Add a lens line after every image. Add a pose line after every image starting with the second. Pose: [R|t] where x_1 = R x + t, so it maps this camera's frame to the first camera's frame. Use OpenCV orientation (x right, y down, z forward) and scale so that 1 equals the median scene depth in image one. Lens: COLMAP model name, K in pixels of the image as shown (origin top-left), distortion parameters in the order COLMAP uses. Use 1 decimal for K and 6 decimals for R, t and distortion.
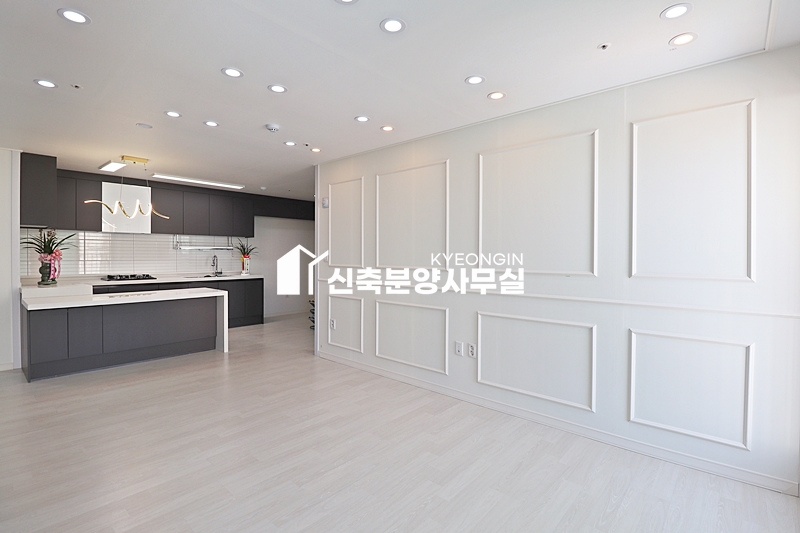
lens RADIAL K [[371.9, 0, 402.5], [0, 371.9, 259.8], [0, 0, 1]] dist [-0.000382, -0.013969]
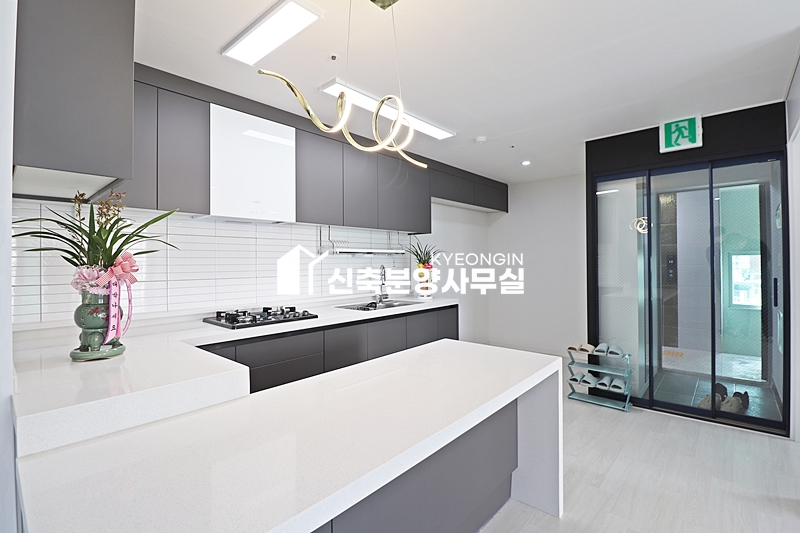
lens RADIAL K [[371.9, 0, 402.5], [0, 371.9, 259.8], [0, 0, 1]] dist [-0.000382, -0.013969]
pose [[0.999498, -0.013589, -0.028611, -0.665718], [0.013003, 0.999704, -0.020543, -0.012065], [0.028882, 0.020160, 0.999380, 0.656338]]
